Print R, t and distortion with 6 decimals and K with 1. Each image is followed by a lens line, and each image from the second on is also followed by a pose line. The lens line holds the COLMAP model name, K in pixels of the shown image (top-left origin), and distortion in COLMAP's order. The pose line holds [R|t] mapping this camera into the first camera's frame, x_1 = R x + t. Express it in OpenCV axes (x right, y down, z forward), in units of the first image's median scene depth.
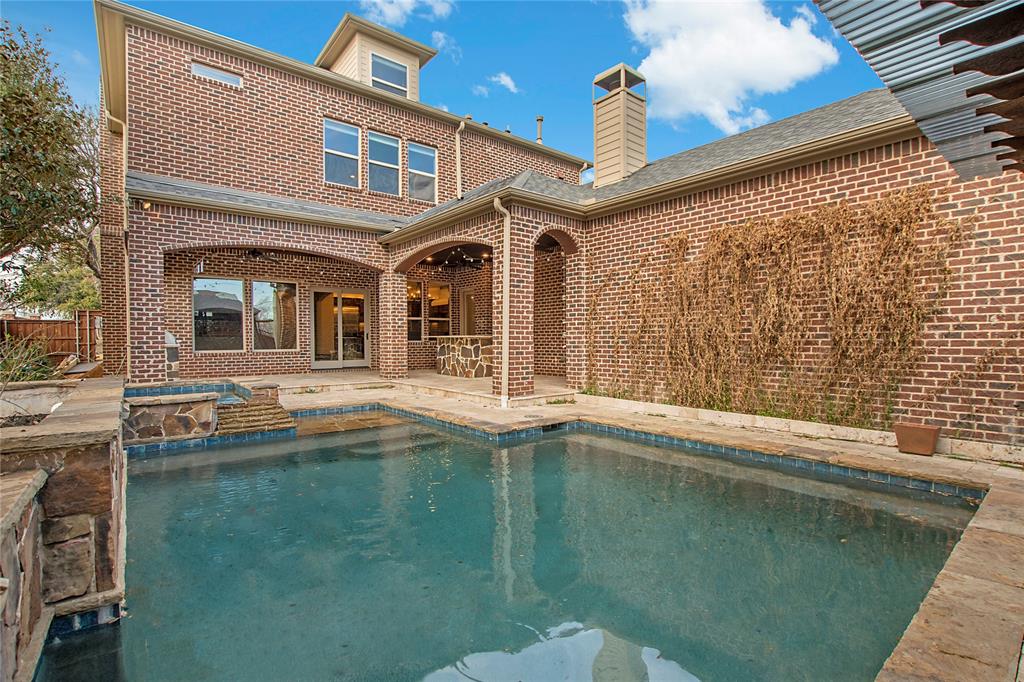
lens RADIAL K [[466.5, 0, 512.6], [0, 466.5, 342.4], [0, 0, 1]] dist [-0.027354, 0.001206]
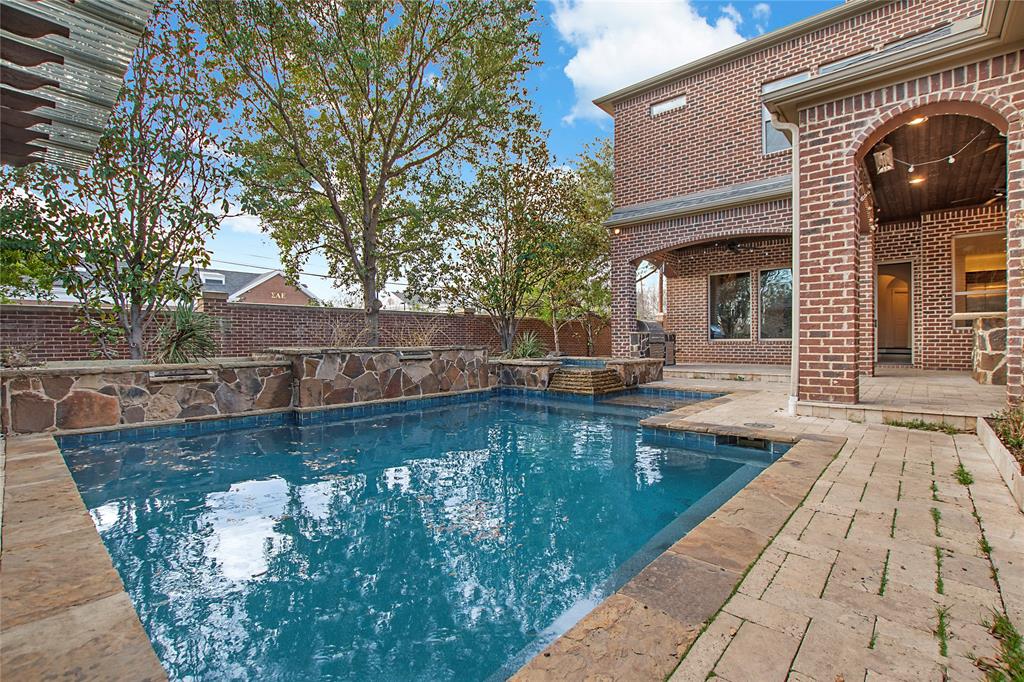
lens RADIAL K [[466.5, 0, 512.6], [0, 466.5, 342.4], [0, 0, 1]] dist [-0.027354, 0.001206]
pose [[0.168549, 0.006656, -0.985671, 0.538458], [-0.003422, 0.999975, 0.006167, 0.030205], [0.985687, 0.002333, 0.168567, 0.451014]]
